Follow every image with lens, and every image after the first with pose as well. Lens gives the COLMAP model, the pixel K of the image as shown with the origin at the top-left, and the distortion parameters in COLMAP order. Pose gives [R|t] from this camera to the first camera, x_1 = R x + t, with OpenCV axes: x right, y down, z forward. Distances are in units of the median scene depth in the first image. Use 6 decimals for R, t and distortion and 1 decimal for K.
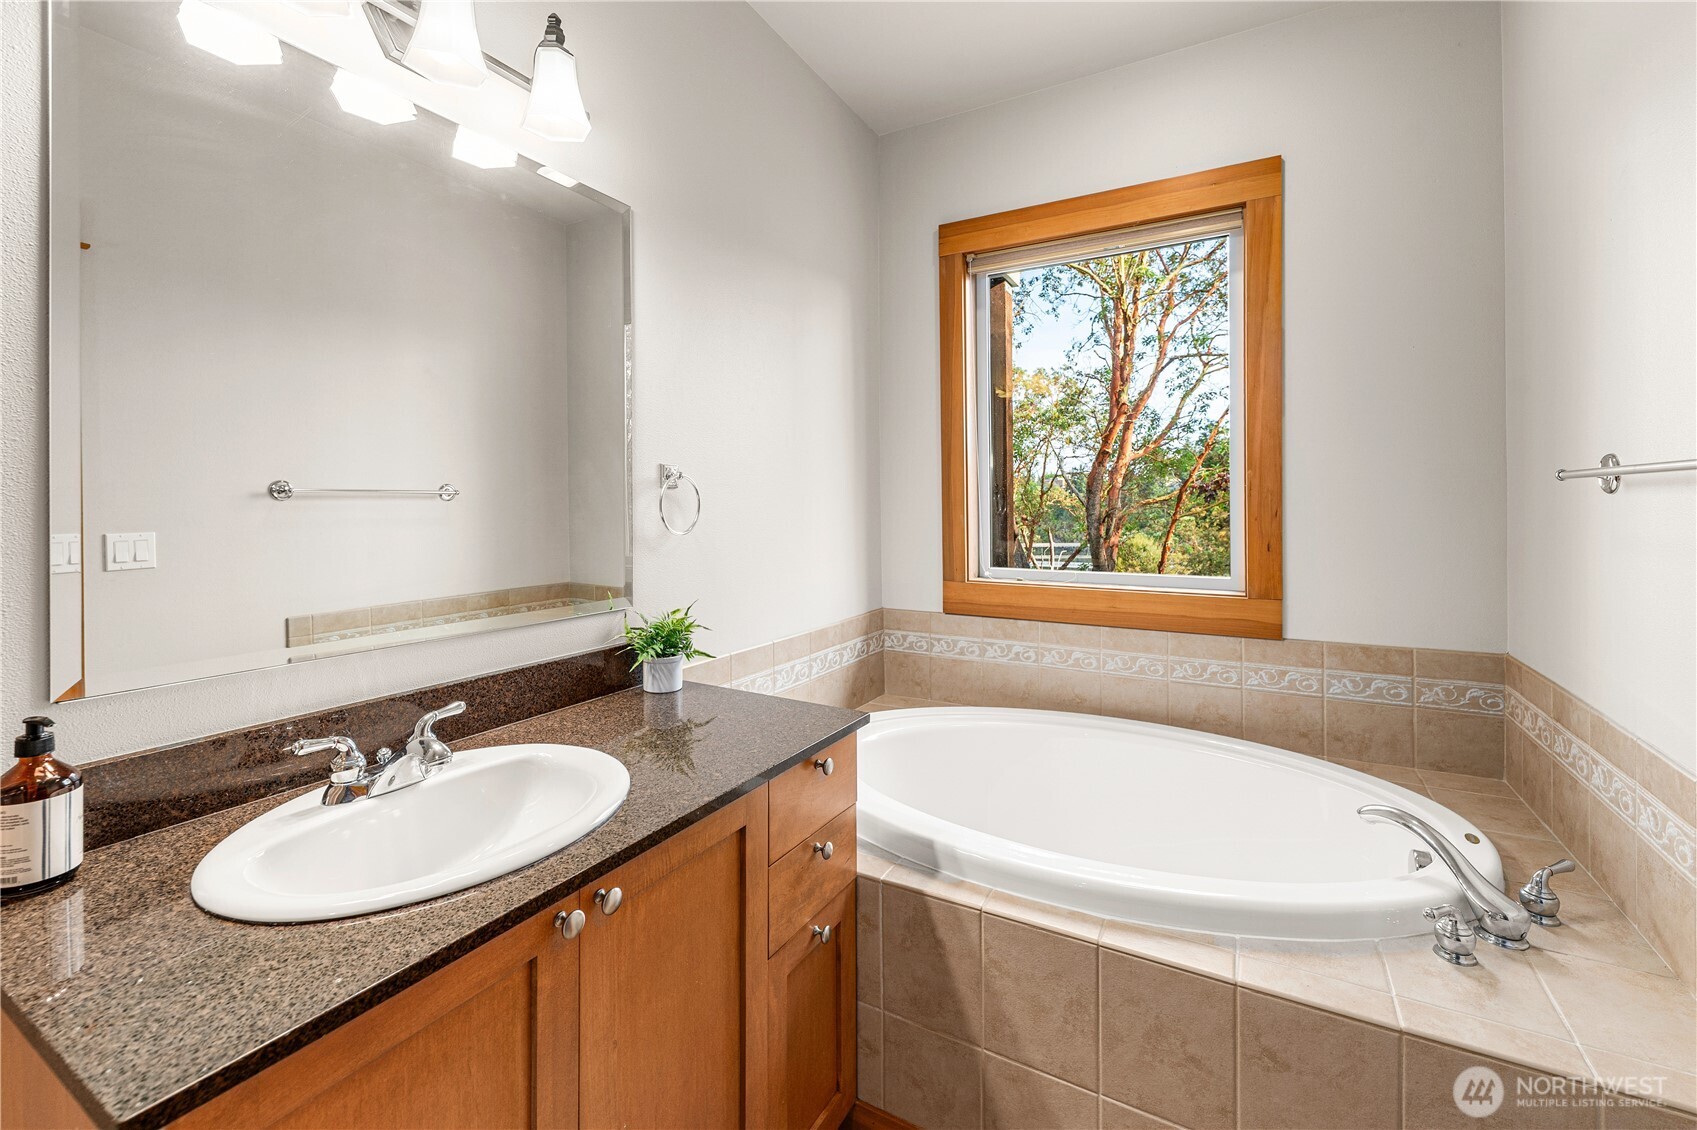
lens RADIAL K [[714.2, 0, 853.1], [0, 714.2, 494.9], [0, 0, 1]] dist [0.000292, 0.000054]
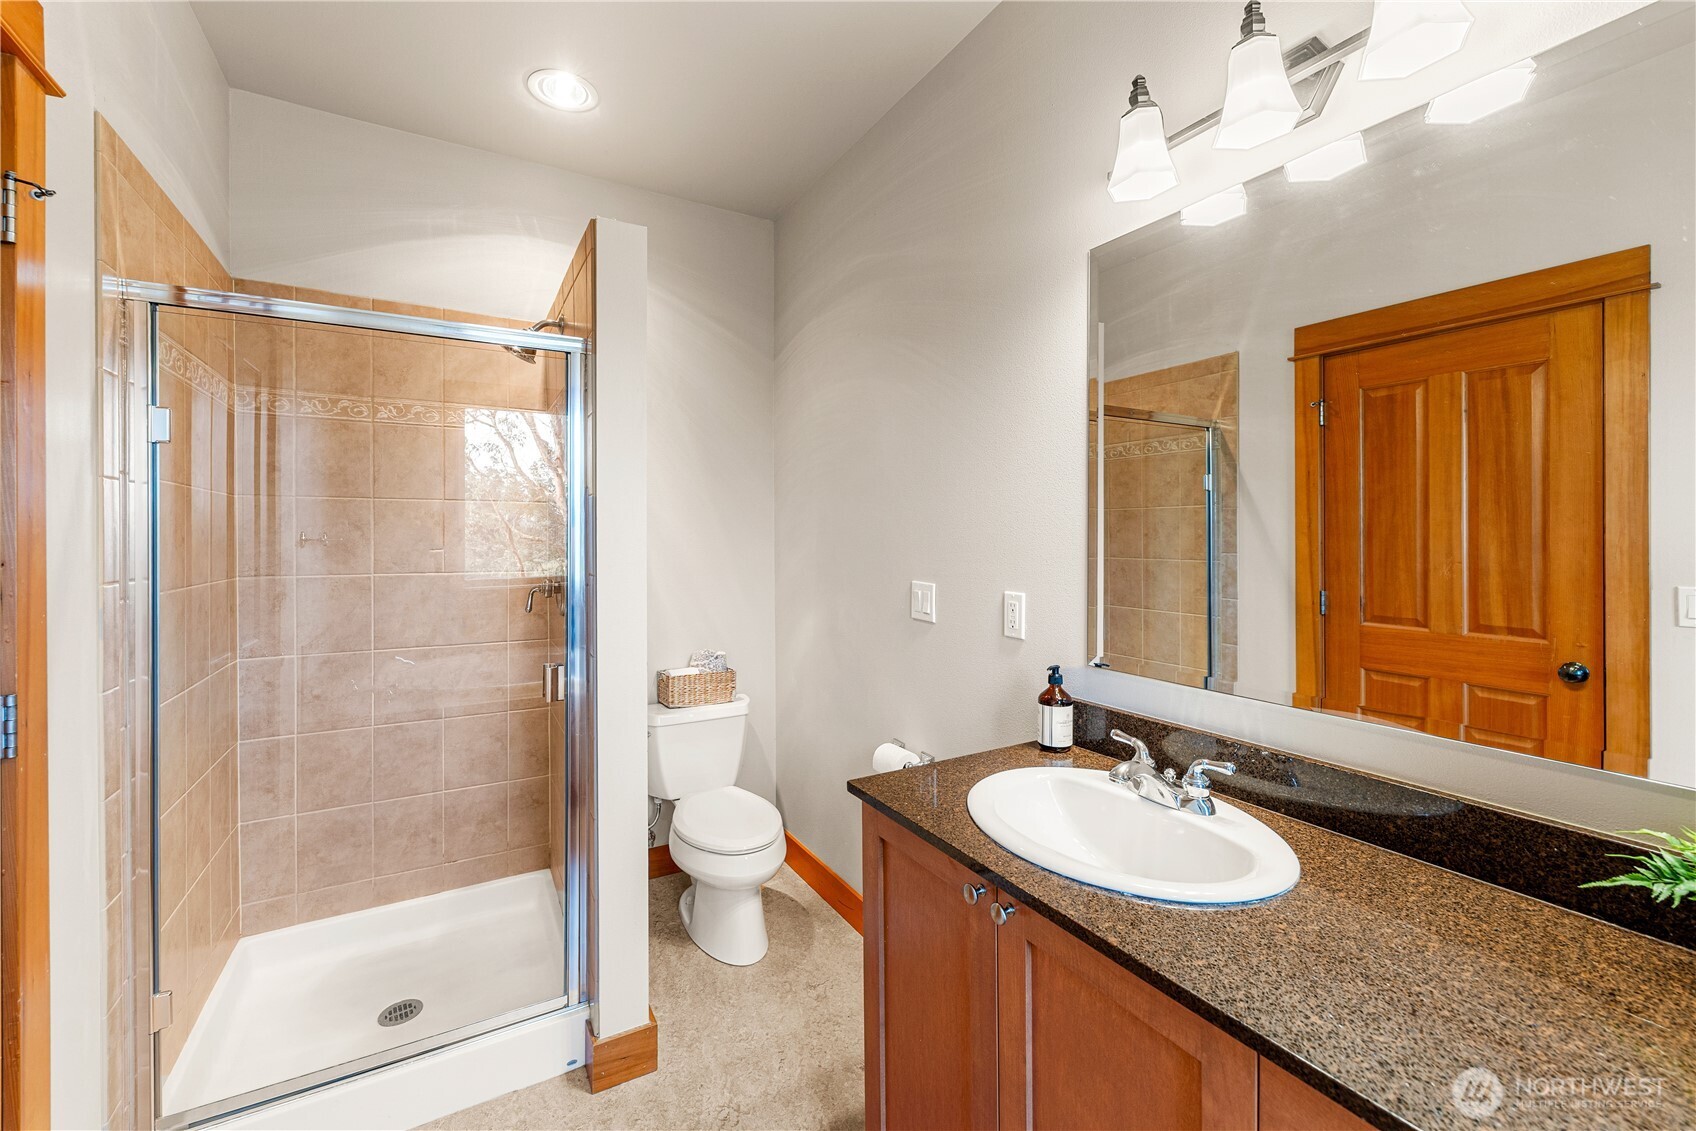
lens RADIAL K [[683.7, 0, 851.2], [0, 683.7, 543.3], [0, 0, 1]] dist [-0.000141, -0.000028]
pose [[-0.498927, 0.007420, -0.866612, 0.620652], [0.006972, 0.999965, 0.004548, -0.030680], [0.866616, -0.003773, -0.498961, 1.147903]]
